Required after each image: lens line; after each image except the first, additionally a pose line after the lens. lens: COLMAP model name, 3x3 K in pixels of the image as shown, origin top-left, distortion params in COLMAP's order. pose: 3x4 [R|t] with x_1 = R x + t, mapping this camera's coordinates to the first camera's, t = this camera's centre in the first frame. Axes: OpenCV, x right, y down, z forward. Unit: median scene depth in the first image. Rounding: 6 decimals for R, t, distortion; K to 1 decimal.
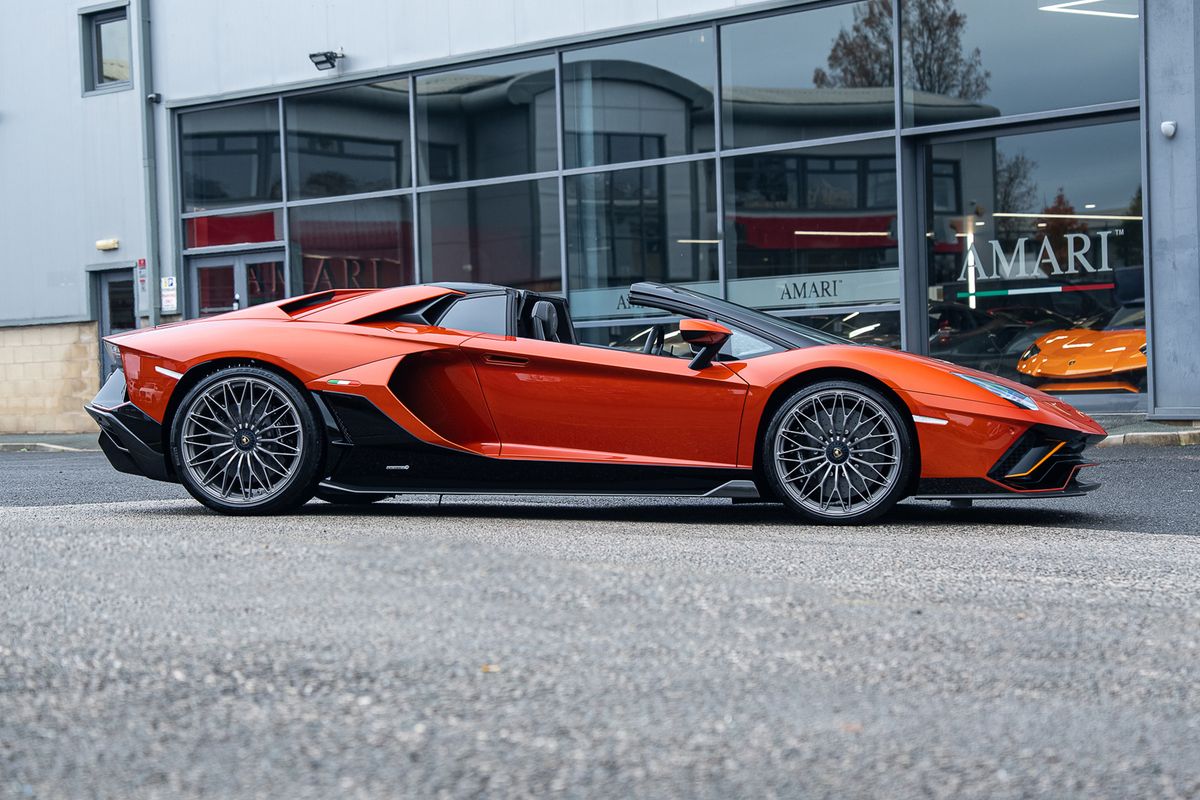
lens RADIAL K [[2476.7, 0, 605.2], [0, 2476.7, 404.5], [0, 0, 1]] dist [0.186949, -0.004616]
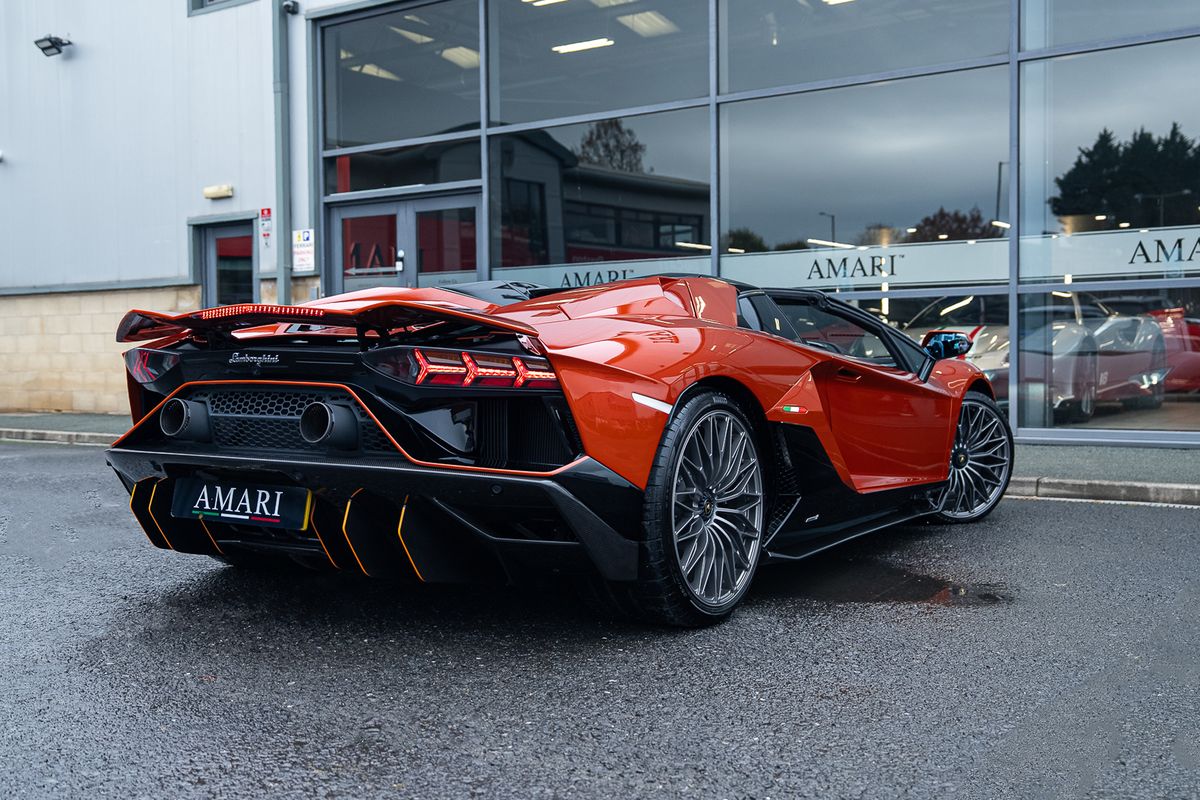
lens RADIAL K [[1280.7, 0, 599.9], [0, 1280.7, 386.6], [0, 0, 1]] dist [-0.007913, -0.005866]
pose [[0.982527, 0.010248, 0.185840, -0.156952], [-0.014039, 0.999719, 0.019093, -0.009495], [-0.185592, -0.021368, 0.982394, 0.571693]]
